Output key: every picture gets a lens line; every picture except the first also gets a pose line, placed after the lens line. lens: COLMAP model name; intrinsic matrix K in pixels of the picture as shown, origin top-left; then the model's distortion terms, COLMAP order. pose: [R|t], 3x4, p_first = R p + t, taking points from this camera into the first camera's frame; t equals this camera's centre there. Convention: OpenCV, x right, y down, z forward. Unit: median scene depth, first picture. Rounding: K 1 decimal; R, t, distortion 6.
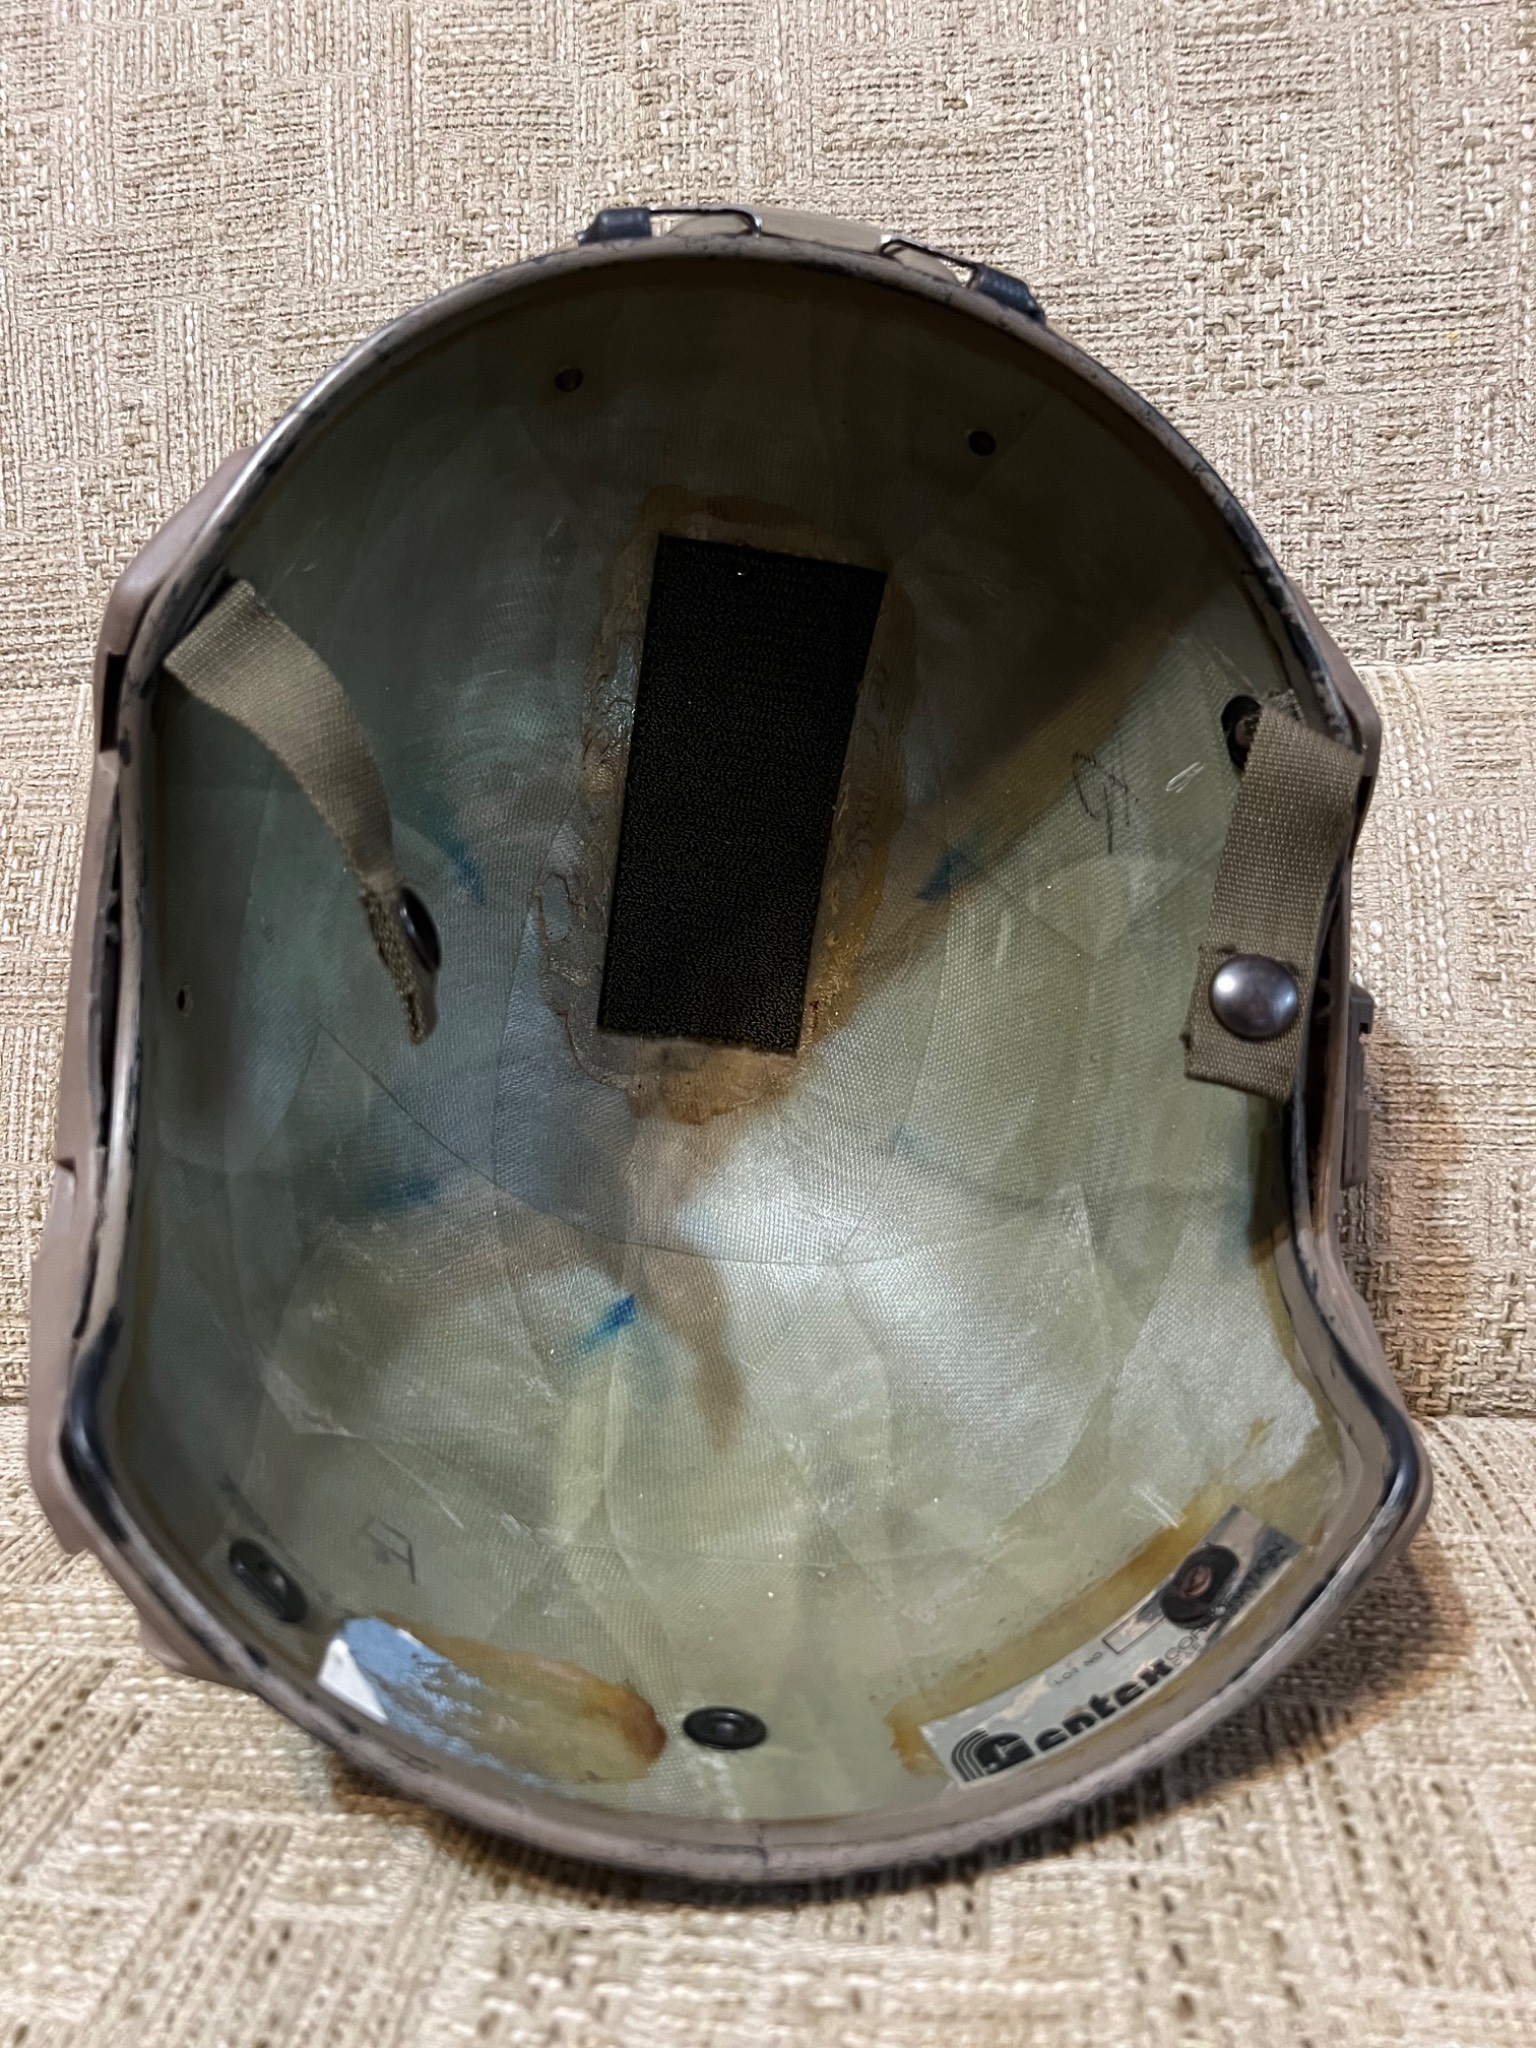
lens RADIAL K [[1563.5, 0, 778.5], [0, 1563.5, 1024.6], [0, 0, 1]] dist [0.022642, -0.037260]
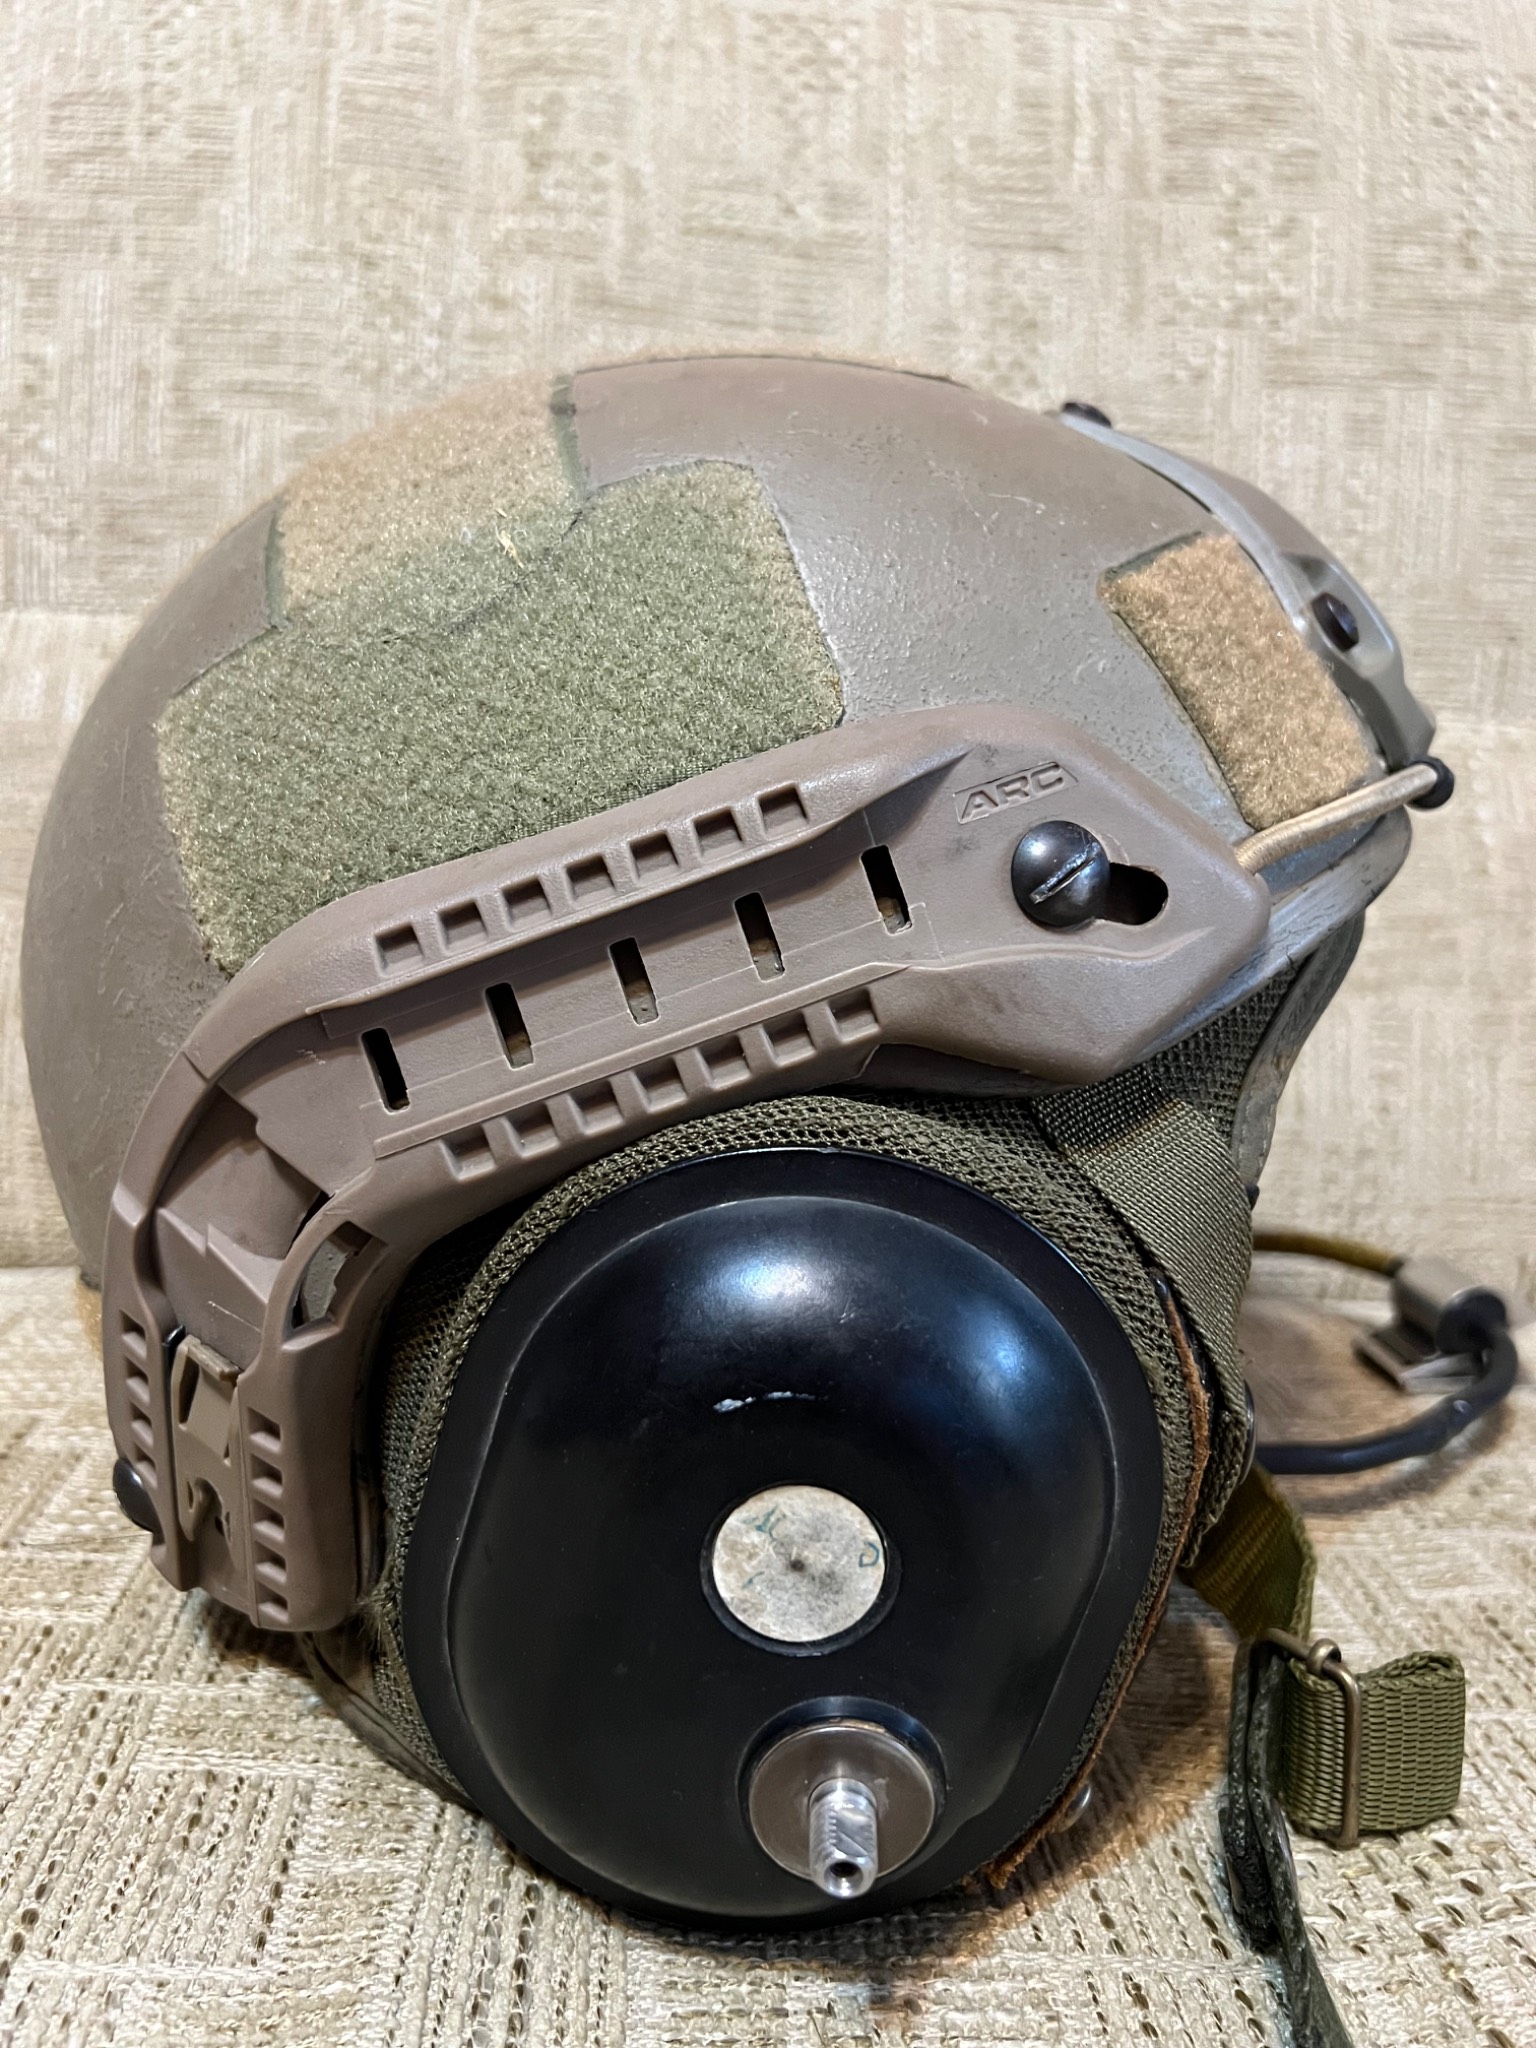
lens RADIAL K [[1598.0, 0, 770.0], [0, 1598.0, 1024.3], [0, 0, 1]] dist [-0.001277, -0.012331]
pose [[0.978782, 0.061294, 0.195524, -0.107646], [-0.051591, 0.997189, -0.054344, 0.111959], [-0.198306, 0.043104, 0.979192, -0.186332]]
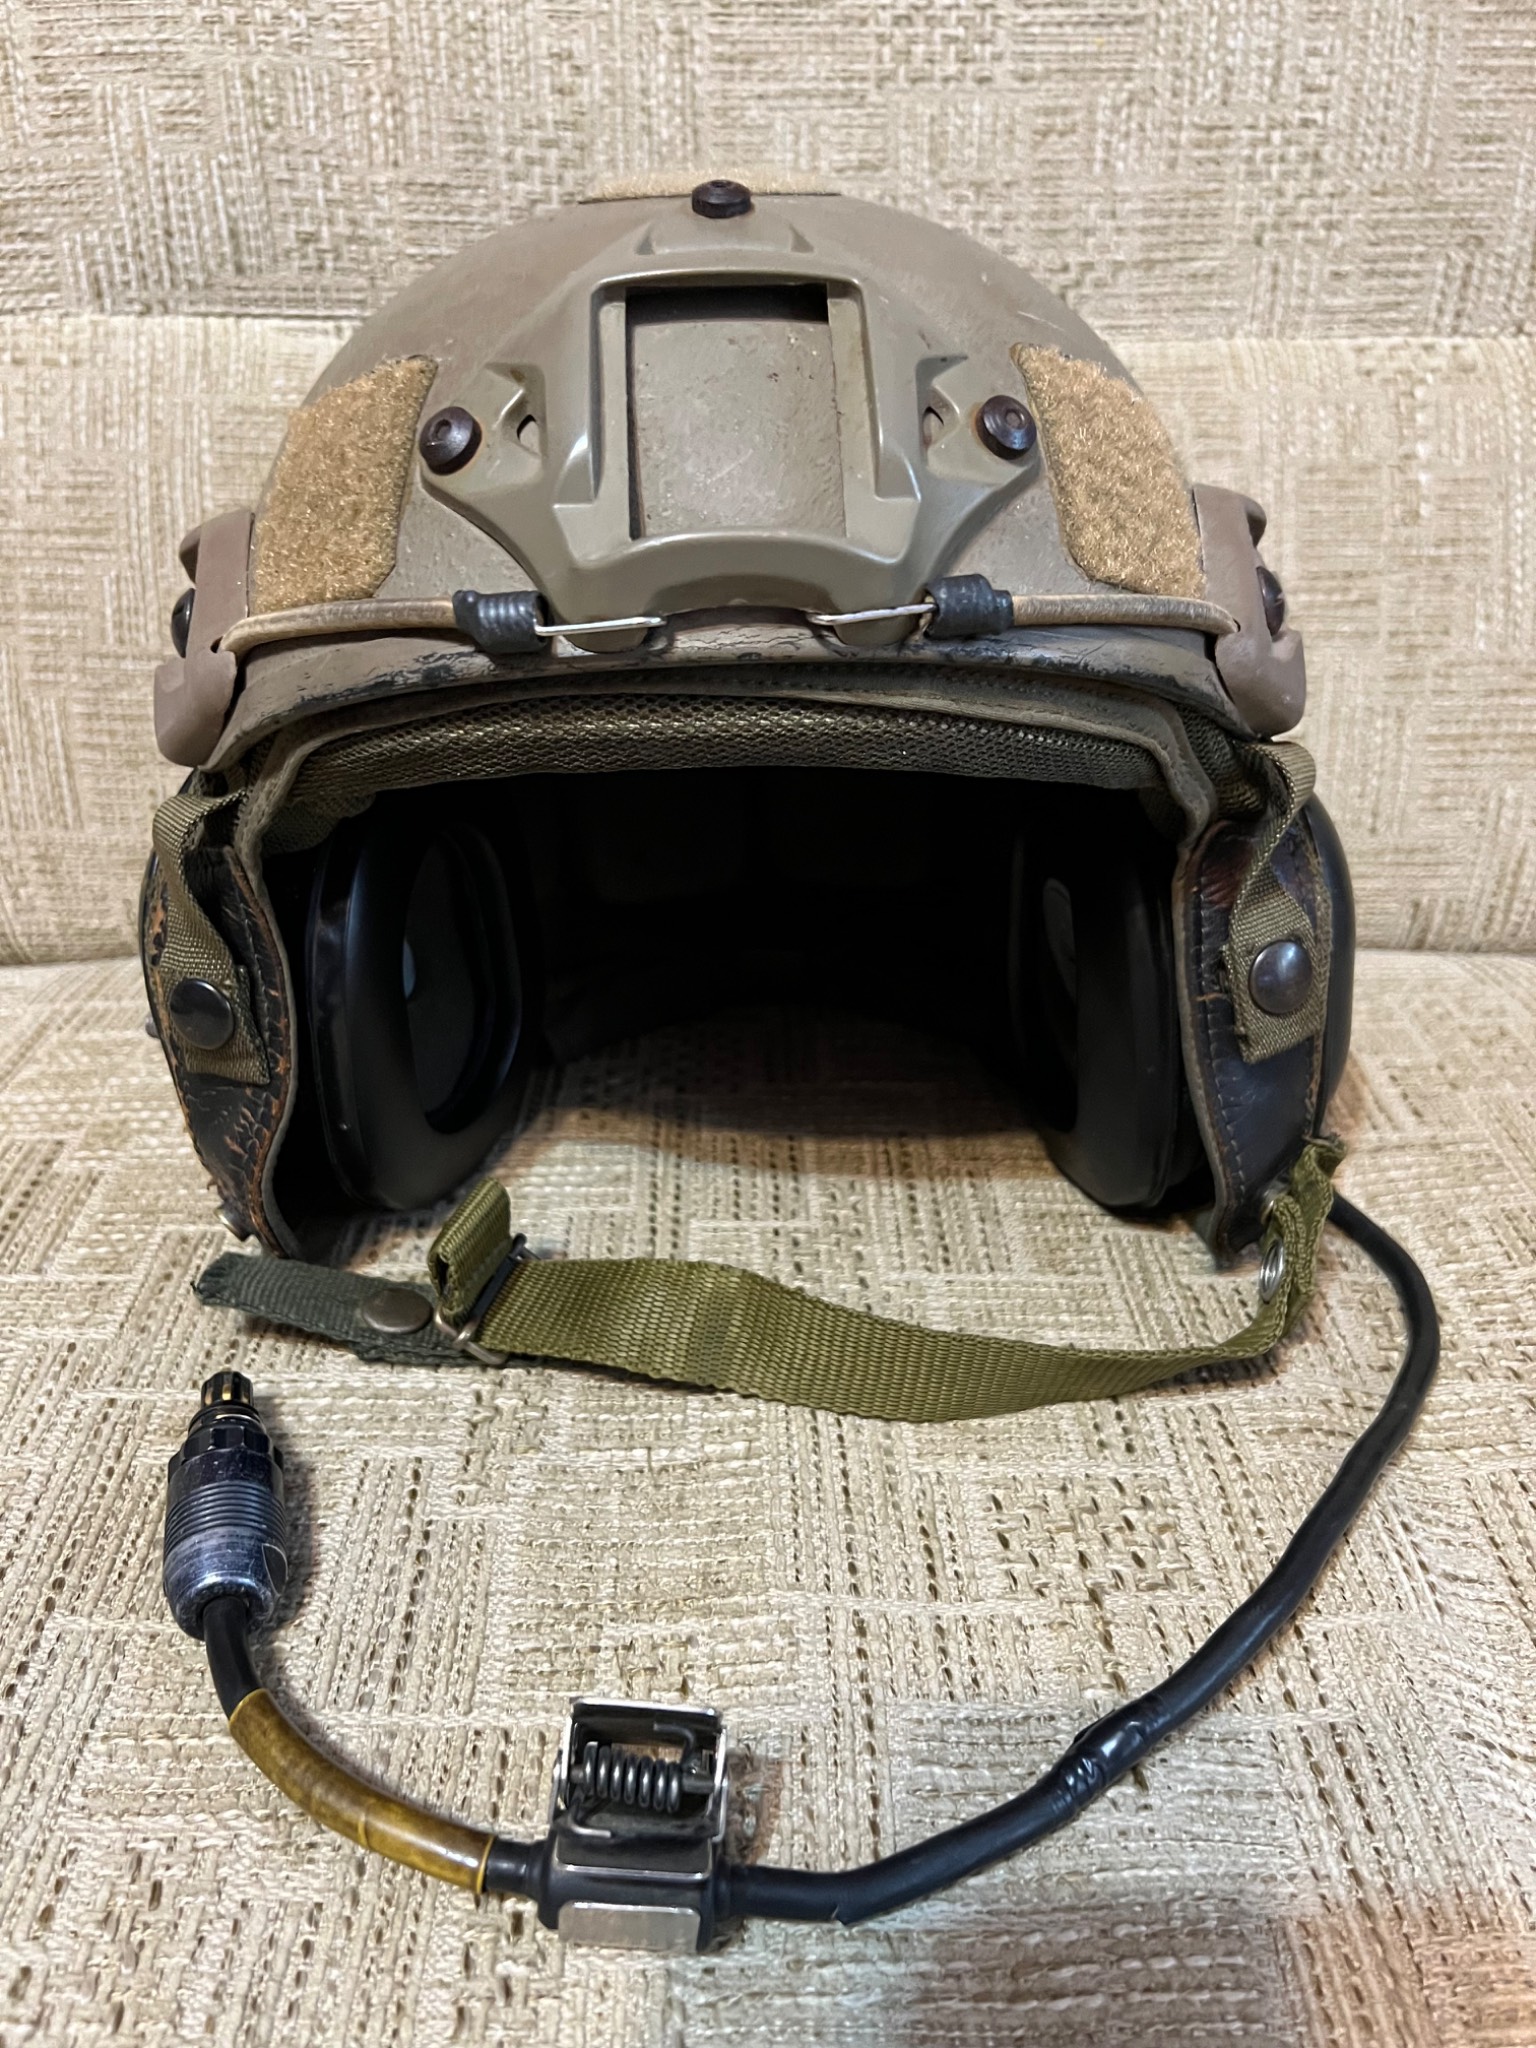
lens RADIAL K [[1555.4, 0, 769.2], [0, 1555.4, 1026.9], [0, 0, 1]] dist [0.070039, -0.095332]
pose [[0.989828, -0.032023, 0.138620, 0.001964], [-0.007399, 0.961434, 0.274936, -0.055767], [-0.142079, -0.273165, 0.951417, -0.271422]]
